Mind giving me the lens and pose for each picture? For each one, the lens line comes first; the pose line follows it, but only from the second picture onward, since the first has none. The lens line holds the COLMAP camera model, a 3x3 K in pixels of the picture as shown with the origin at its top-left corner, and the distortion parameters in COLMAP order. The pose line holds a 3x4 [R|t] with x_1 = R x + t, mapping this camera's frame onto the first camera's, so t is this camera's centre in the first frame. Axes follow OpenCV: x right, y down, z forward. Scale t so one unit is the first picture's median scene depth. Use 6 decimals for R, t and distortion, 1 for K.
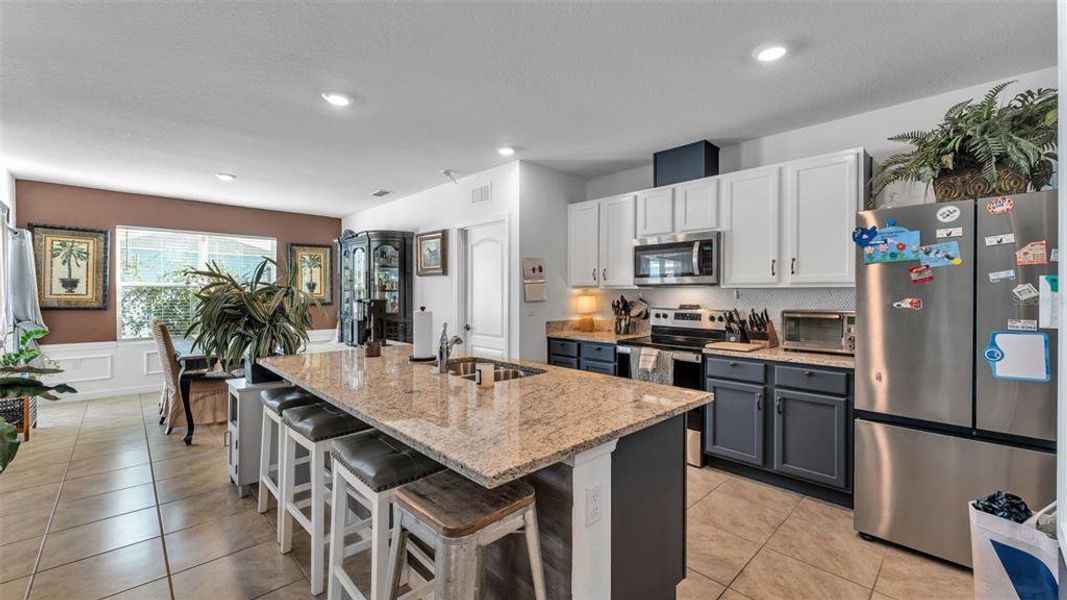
lens RADIAL K [[426.2, 0, 531.1], [0, 426.2, 291.1], [0, 0, 1]] dist [-0.001189, -0.001292]
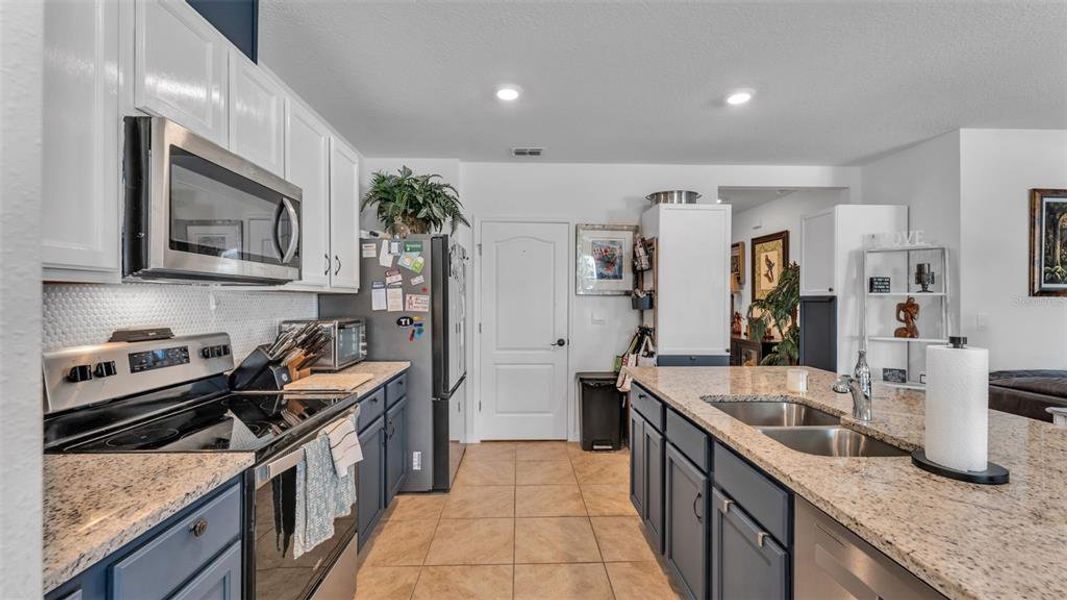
lens RADIAL K [[426.2, 0, 530.1], [0, 426.2, 298.8], [0, 0, 1]] dist [-0.001189, -0.001292]
pose [[-0.743650, -0.005280, 0.668549, -0.134640], [-0.009718, 0.999949, -0.002913, 0.001931], [-0.668499, -0.008663, -0.743663, 0.951619]]
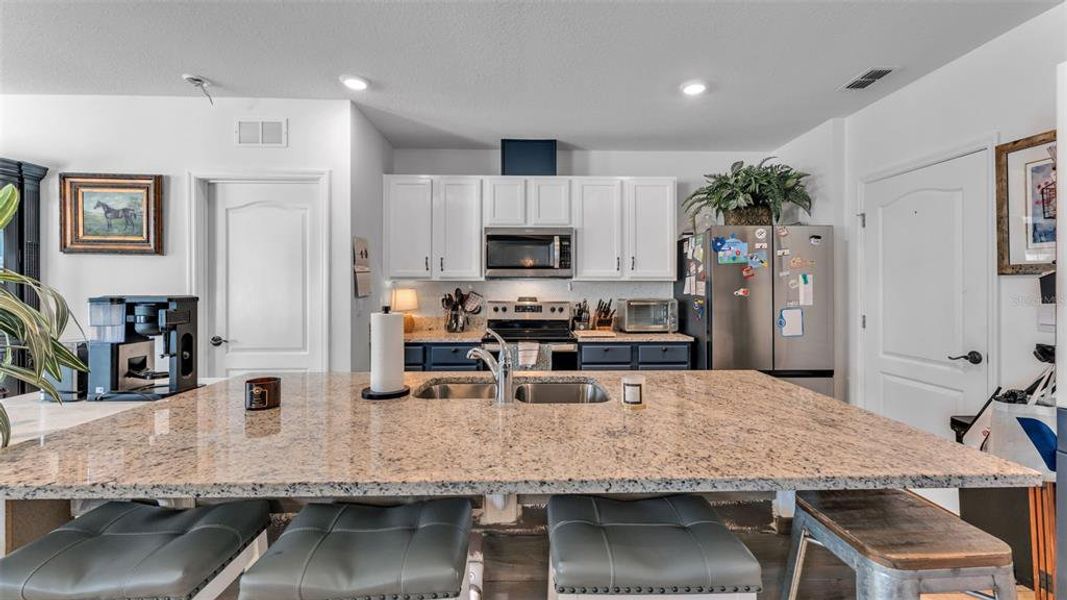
lens RADIAL K [[426.2, 0, 536.9], [0, 426.2, 286.9], [0, 0, 1]] dist [-0.001189, -0.001292]
pose [[0.670601, -0.000689, 0.741818, -0.332972], [-0.002038, 0.999994, 0.002770, 0.004140], [-0.741816, -0.003369, 0.670595, 0.271516]]
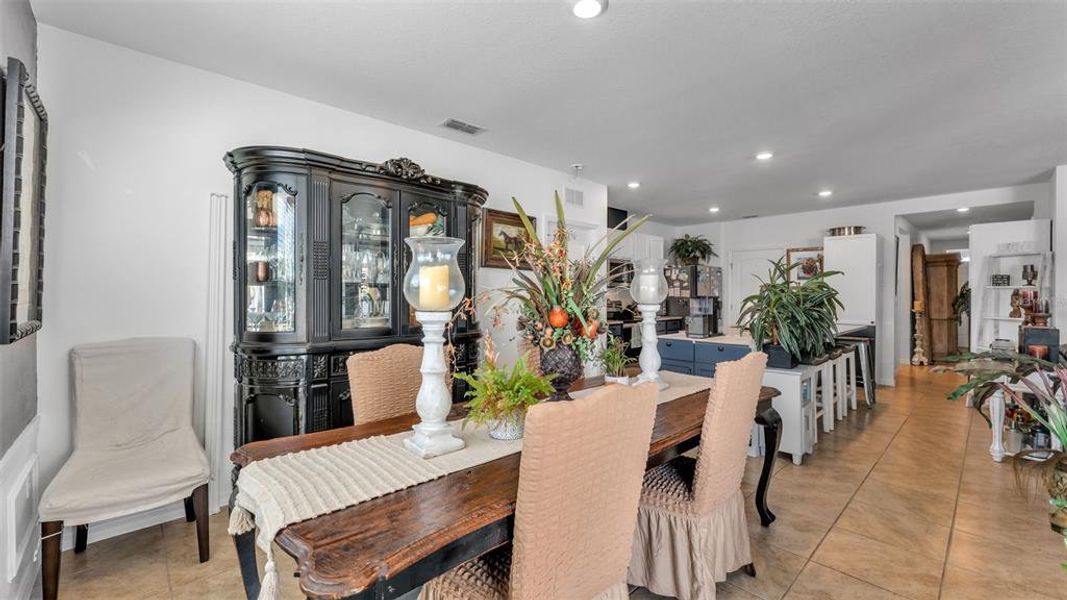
lens RADIAL K [[426.2, 0, 525.4], [0, 426.2, 292.4], [0, 0, 1]] dist [-0.001189, -0.001292]
pose [[0.027226, -0.000727, 0.999629, -1.234933], [-0.007981, 0.999968, 0.000945, 0.007553], [-0.999597, -0.008004, 0.027219, 1.151048]]
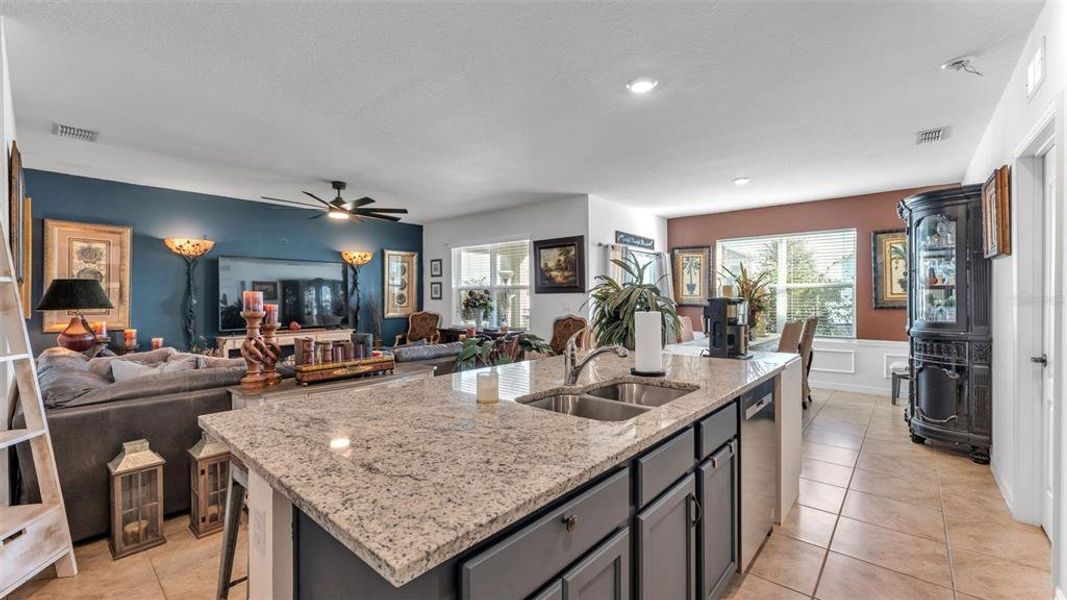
lens RADIAL K [[426.2, 0, 530.8], [0, 426.2, 295.7], [0, 0, 1]] dist [-0.001189, -0.001292]
pose [[0.077553, -0.004451, -0.996978, 0.306613], [0.007528, 0.999964, -0.003879, 0.012870], [0.996960, -0.007204, 0.077584, 0.441390]]
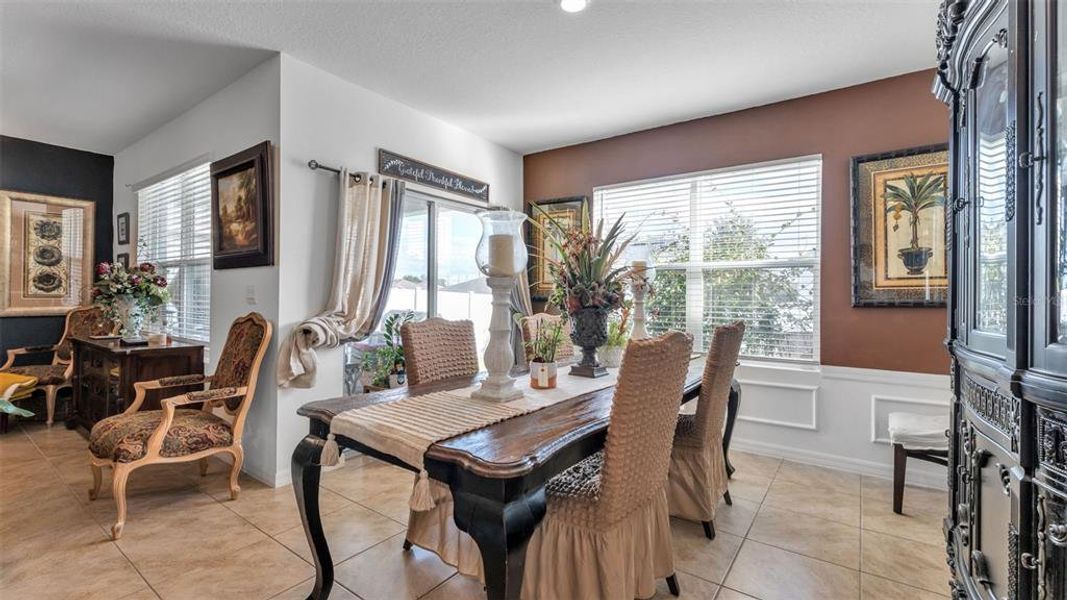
lens RADIAL K [[449.6, 0, 536.3], [0, 449.6, 291.0], [0, 0, 1]] dist [-0.006124, -0.000939]
pose [[0.183294, -0.011417, -0.982992, -0.297423], [-0.005468, 0.999905, -0.012633, 0.041169], [0.983043, 0.007690, 0.183214, 0.959392]]
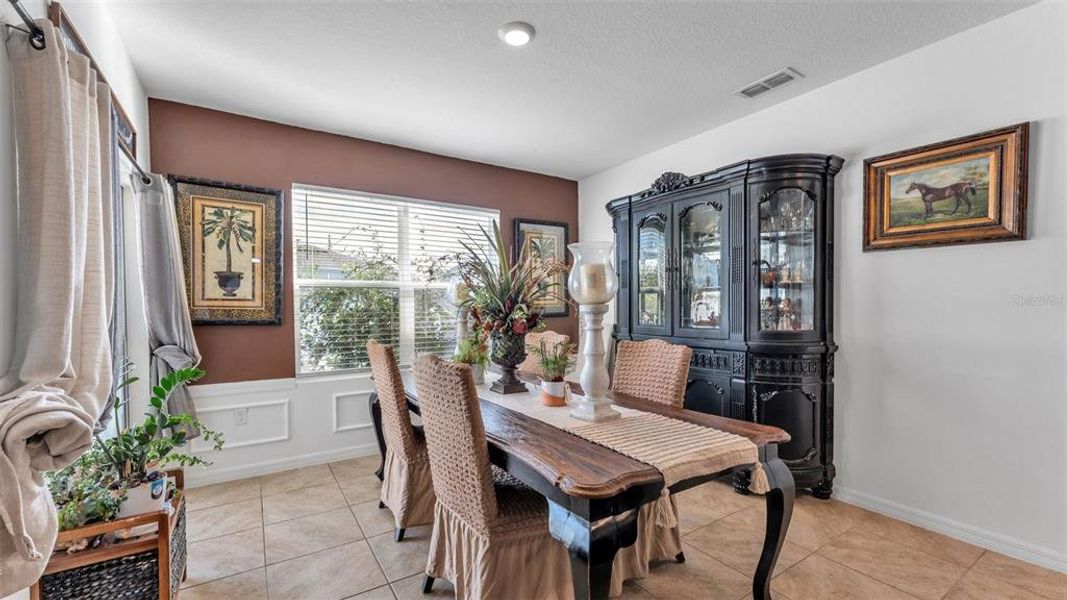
lens RADIAL K [[431.6, 0, 521.2], [0, 431.6, 314.2], [0, 0, 1]] dist [-0.010664, -0.000165]
pose [[0.979390, -0.004903, -0.201917, -0.678966], [0.008809, 0.999791, 0.018454, 0.025592], [0.201784, -0.019852, 0.979229, 0.593003]]
